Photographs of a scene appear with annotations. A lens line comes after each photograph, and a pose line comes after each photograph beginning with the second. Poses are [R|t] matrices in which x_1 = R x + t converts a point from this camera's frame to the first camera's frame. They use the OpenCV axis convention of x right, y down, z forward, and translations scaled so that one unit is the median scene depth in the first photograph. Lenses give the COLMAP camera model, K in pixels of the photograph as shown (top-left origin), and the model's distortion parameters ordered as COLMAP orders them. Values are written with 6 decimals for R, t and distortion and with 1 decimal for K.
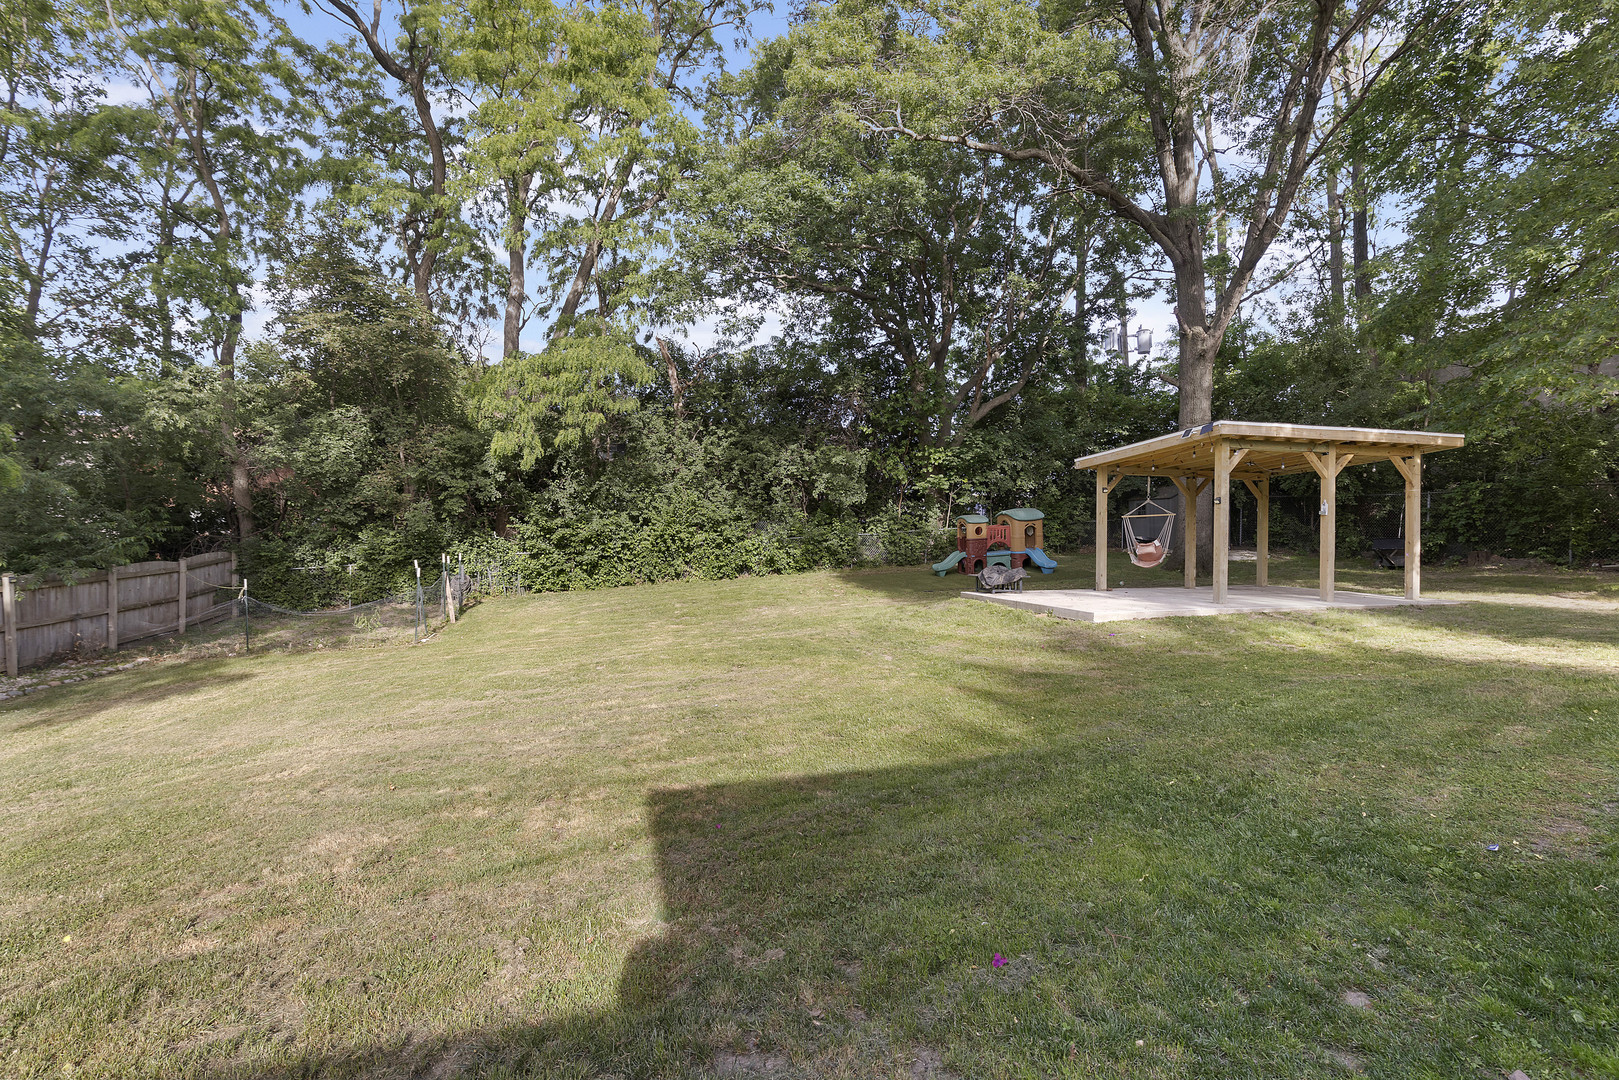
lens RADIAL K [[726.5, 0, 809.5], [0, 726.5, 540.0], [0, 0, 1]] dist [0.003027, 0.000029]
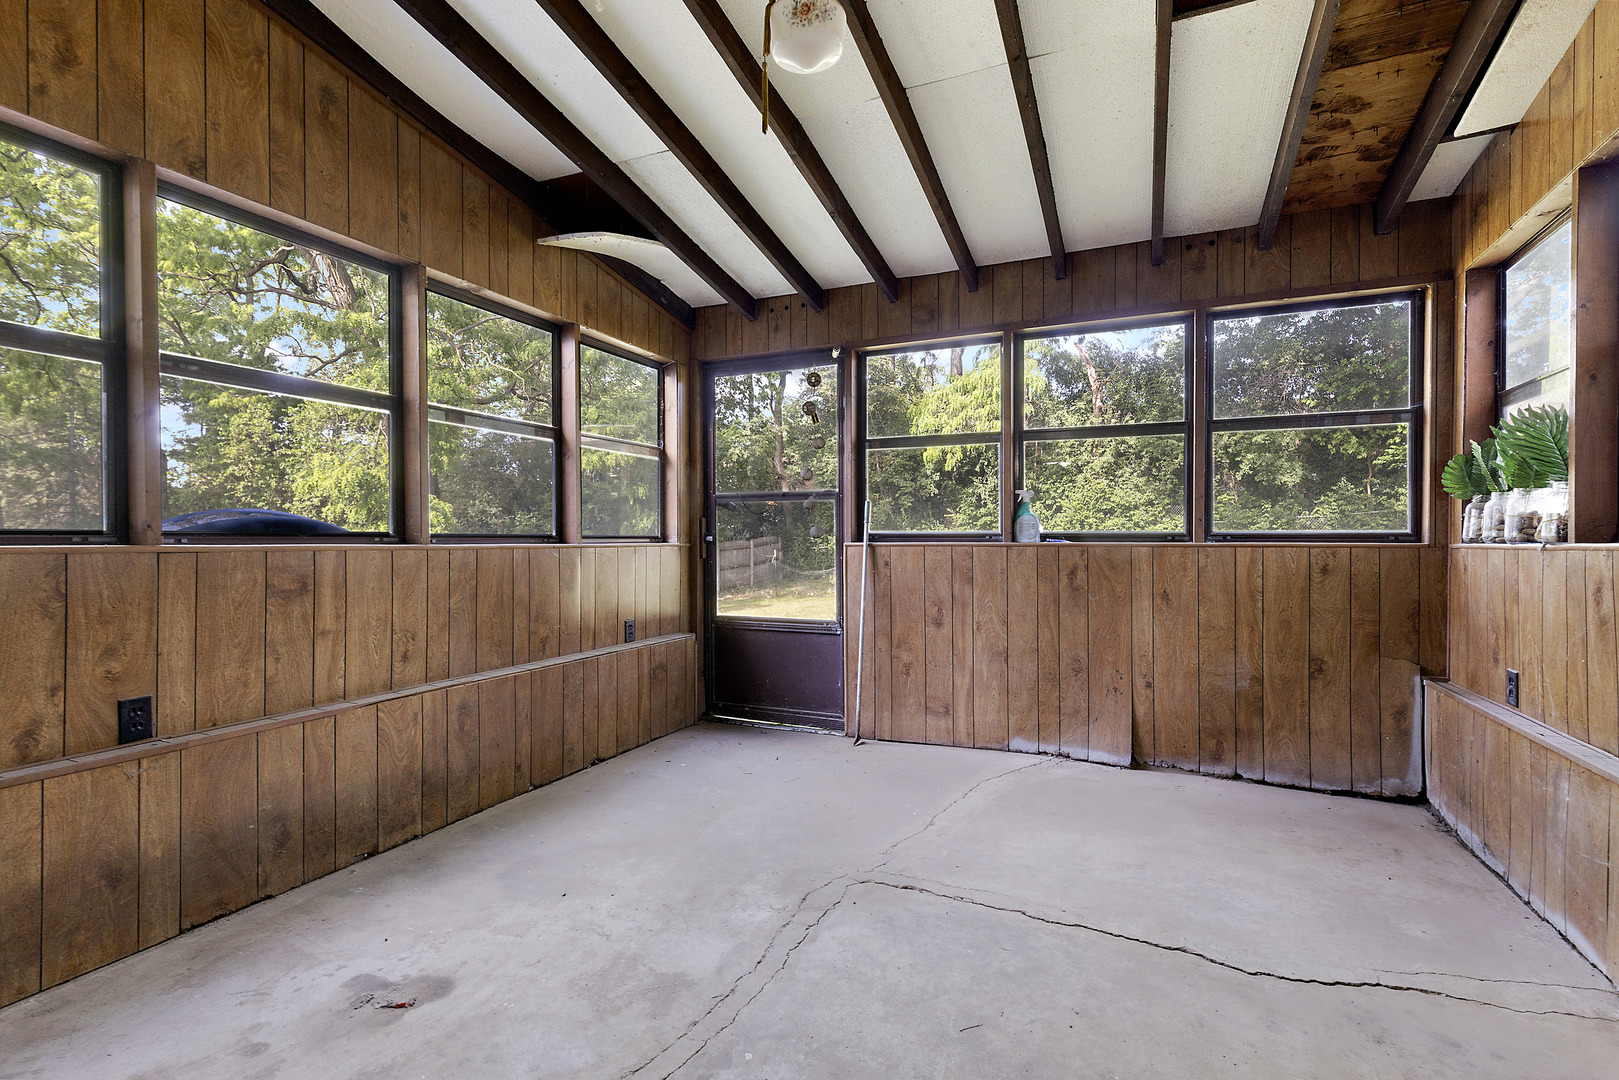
lens RADIAL K [[746.9, 0, 809.5], [0, 746.9, 540.0], [0, 0, 1]] dist [0.000304, -0.000085]
pose [[0.776990, -0.005673, -0.629487, 0.207517], [0.005016, 0.999983, -0.002820, 0.024191], [0.629492, -0.000966, 0.777006, -0.148827]]
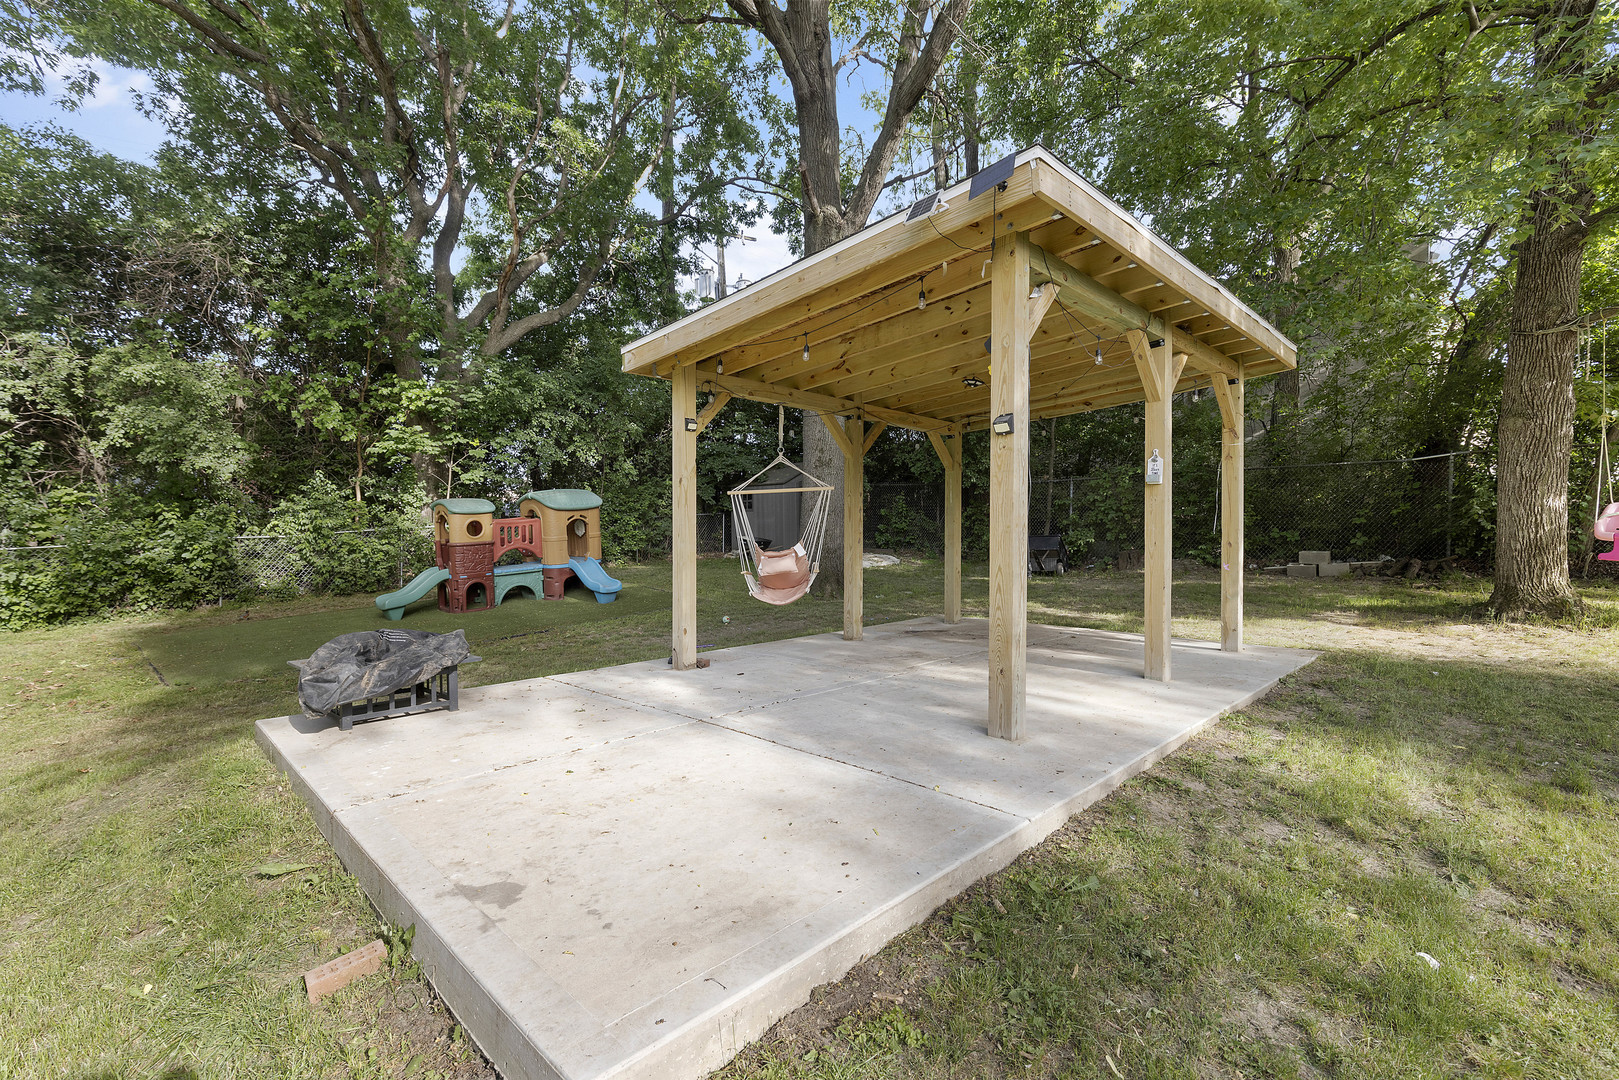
lens RADIAL K [[726.5, 0, 809.5], [0, 726.5, 540.0], [0, 0, 1]] dist [0.003027, 0.000029]
pose [[0.864336, -0.011816, 0.502775, 0.177327], [0.012479, 0.999920, 0.002046, -0.002156], [-0.502759, 0.004506, 0.864415, 0.421017]]
